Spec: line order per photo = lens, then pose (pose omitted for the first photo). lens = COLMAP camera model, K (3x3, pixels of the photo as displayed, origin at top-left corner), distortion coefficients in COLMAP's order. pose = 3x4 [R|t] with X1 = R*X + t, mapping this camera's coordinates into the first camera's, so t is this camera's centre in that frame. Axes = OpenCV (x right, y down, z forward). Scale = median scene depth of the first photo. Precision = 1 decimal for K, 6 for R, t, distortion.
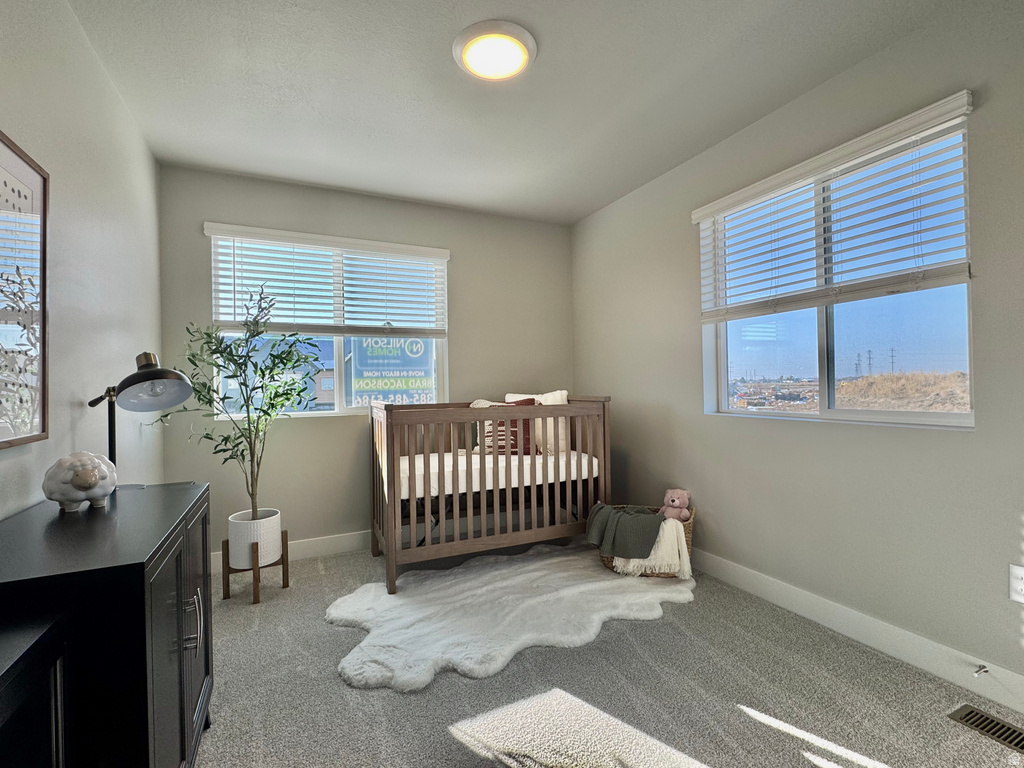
lens RADIAL K [[475.0, 0, 512.0], [0, 475.0, 384.8], [0, 0, 1]] dist [0.001427, -0.000108]
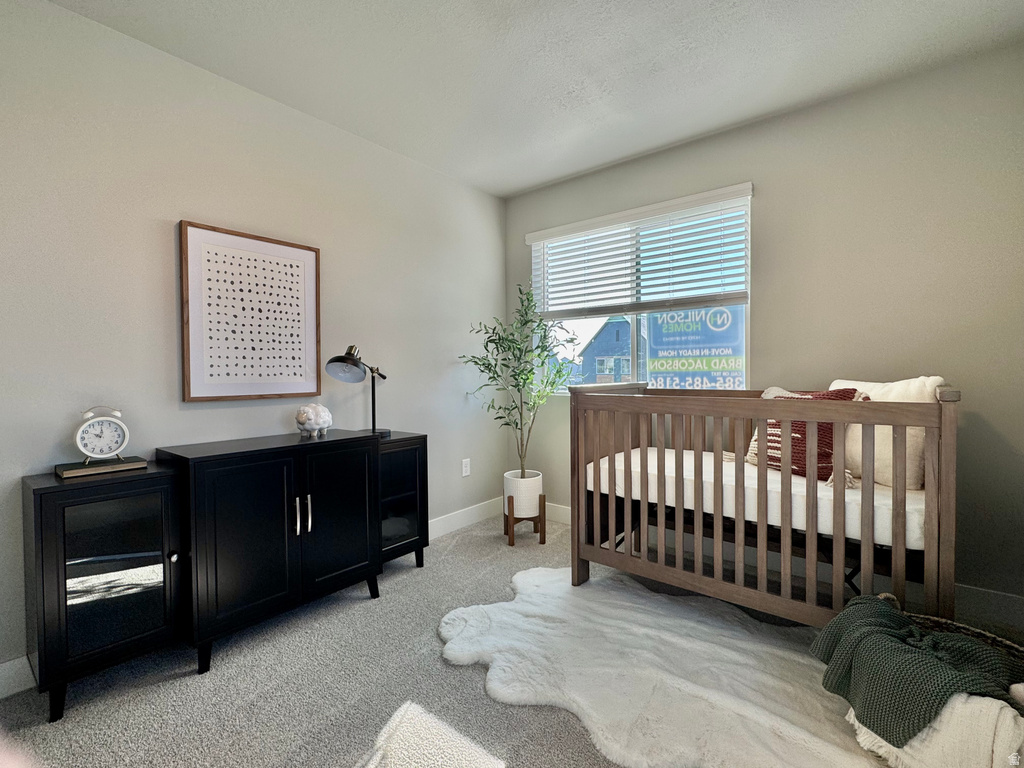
lens RADIAL K [[475.0, 0, 512.0], [0, 475.0, 384.8], [0, 0, 1]] dist [0.001427, -0.000108]
pose [[0.425077, 0.038272, -0.904348, 0.412625], [-0.000076, 0.999107, 0.042246, -0.001581], [0.905157, -0.017889, 0.424701, 0.373844]]
